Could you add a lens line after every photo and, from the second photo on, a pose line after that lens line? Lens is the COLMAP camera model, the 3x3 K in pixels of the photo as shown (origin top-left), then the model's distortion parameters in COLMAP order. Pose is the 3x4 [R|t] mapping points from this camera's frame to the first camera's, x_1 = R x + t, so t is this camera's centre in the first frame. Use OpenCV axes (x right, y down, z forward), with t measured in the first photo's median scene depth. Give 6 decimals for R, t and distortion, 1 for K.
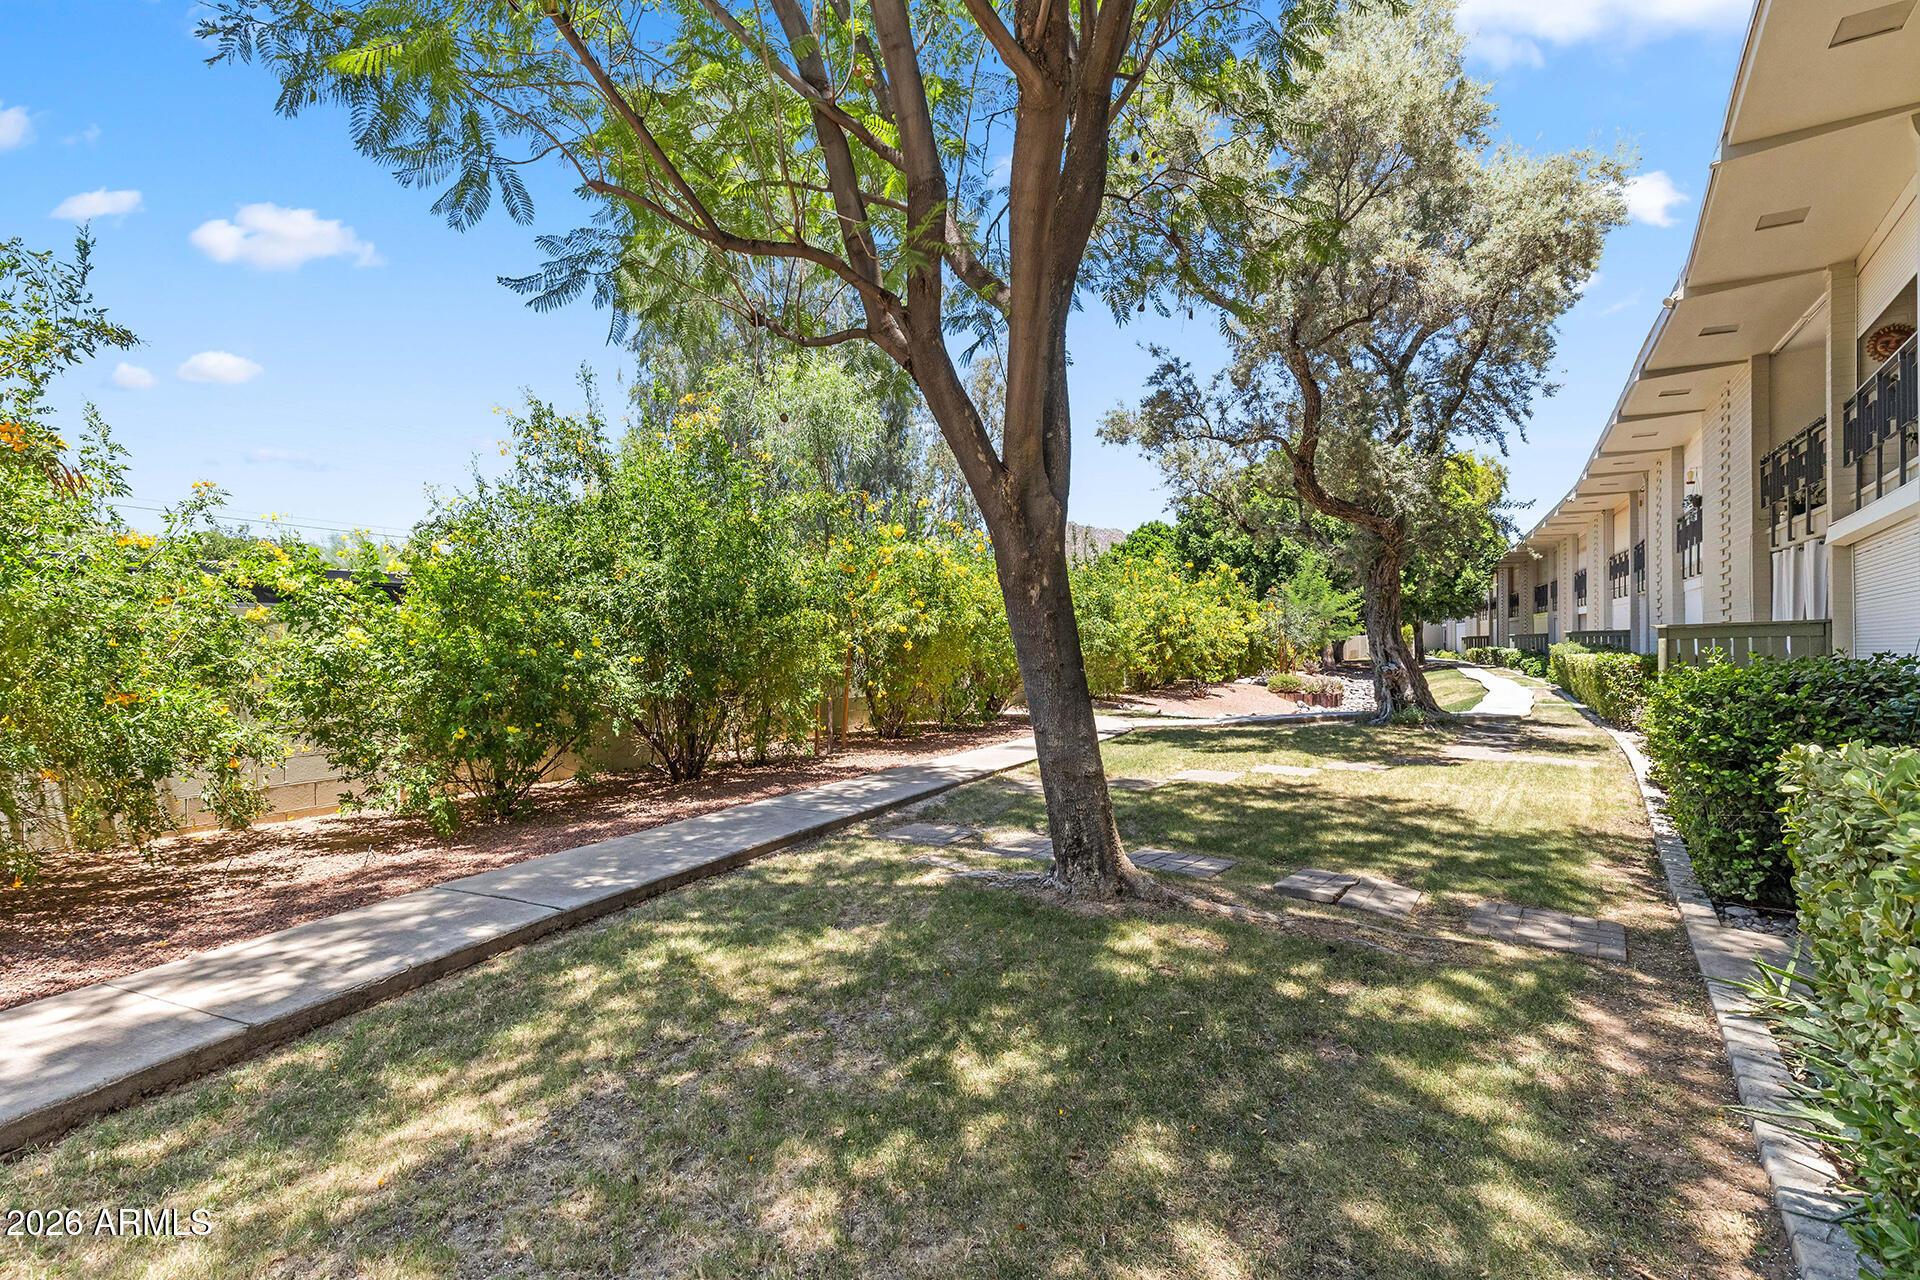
lens RADIAL K [[862.9, 0, 950.8], [0, 862.9, 645.4], [0, 0, 1]] dist [0.005980, -0.002441]
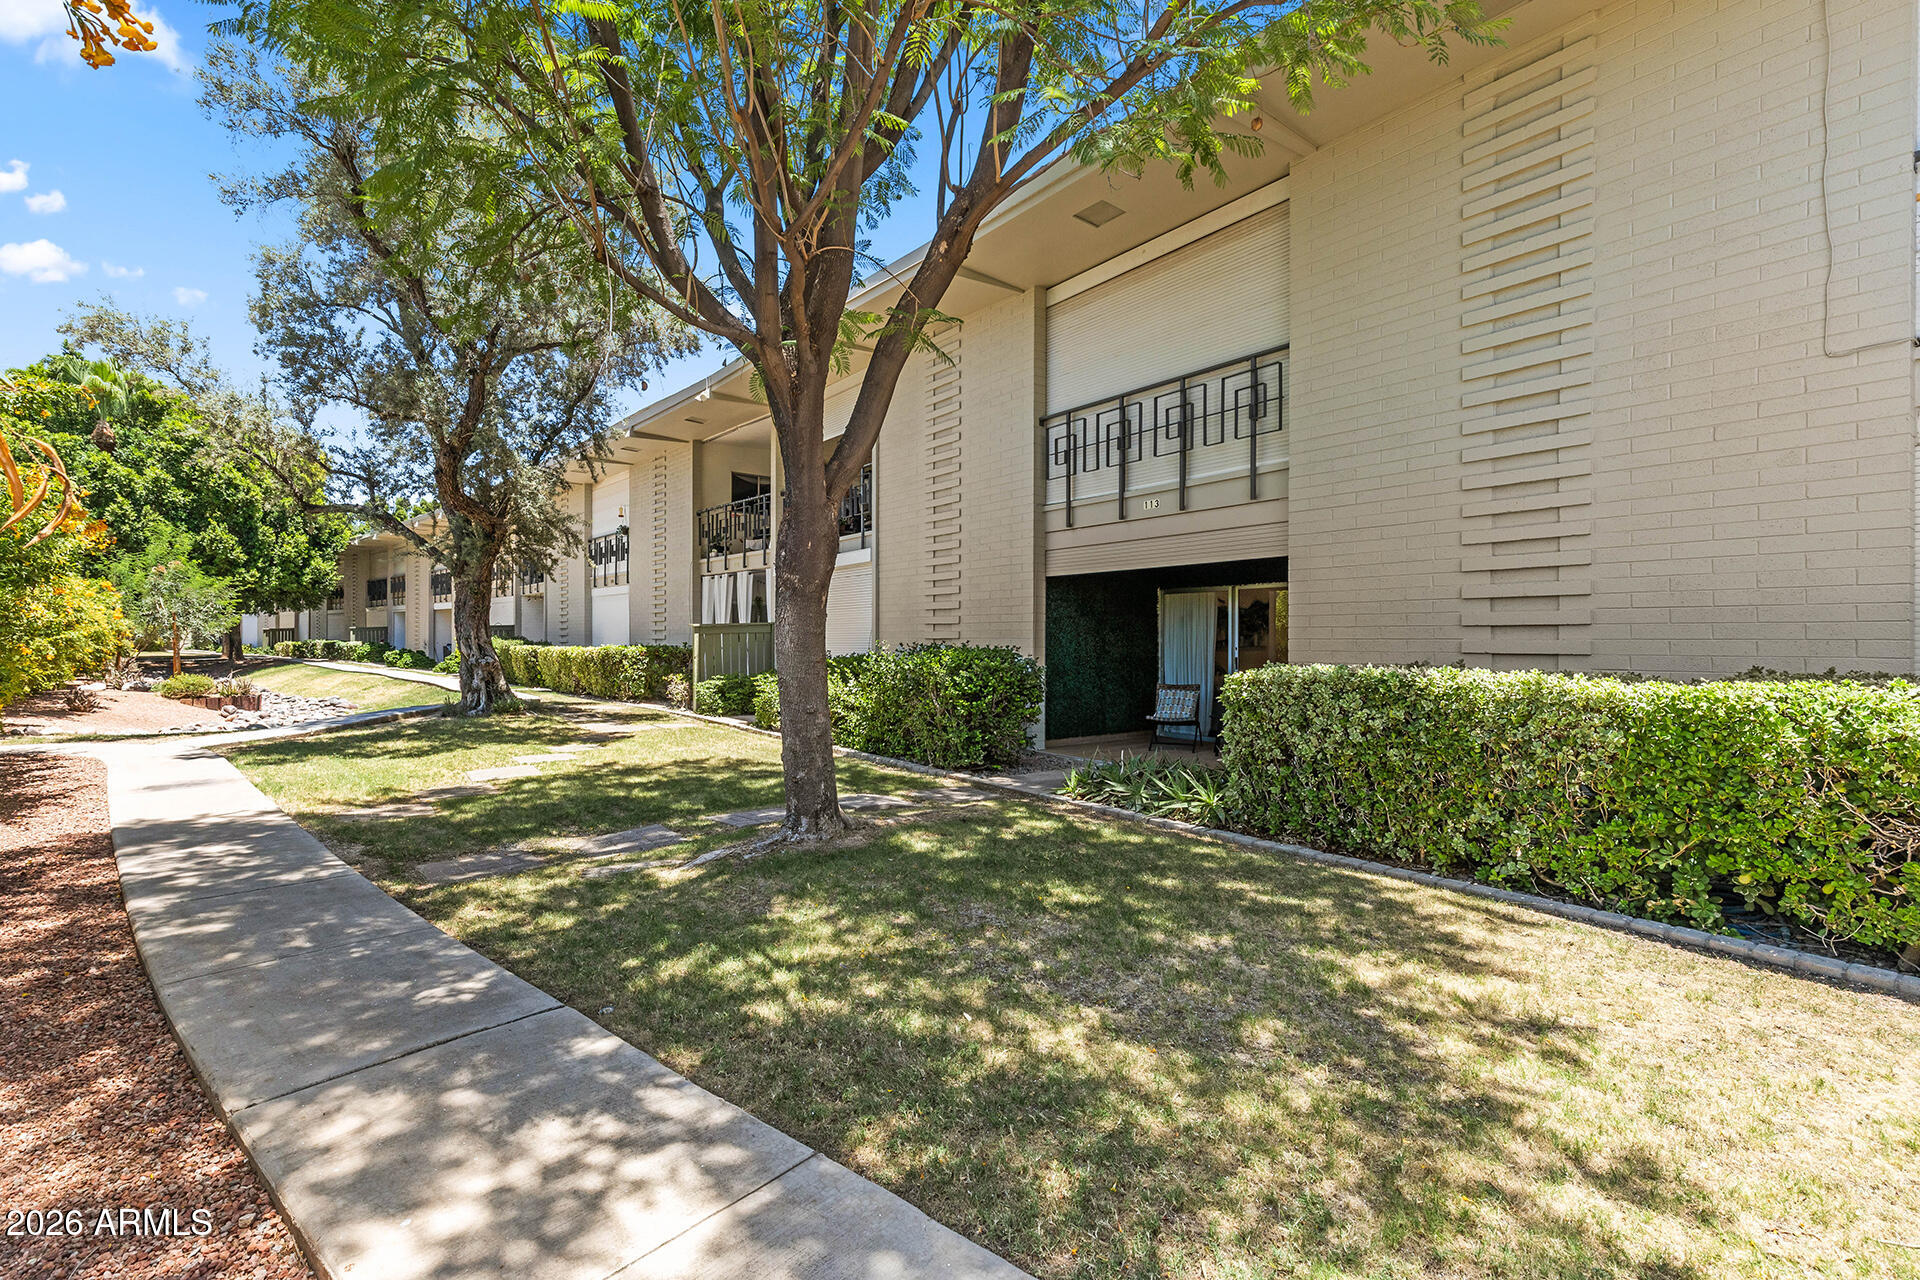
lens RADIAL K [[862.9, 0, 950.4], [0, 862.9, 638.8], [0, 0, 1]] dist [0.005980, -0.002441]
pose [[0.302823, -0.003233, 0.953041, -1.316500], [0.002282, 0.999994, 0.002668, -0.007023], [-0.953044, 0.001367, 0.302829, 0.588029]]
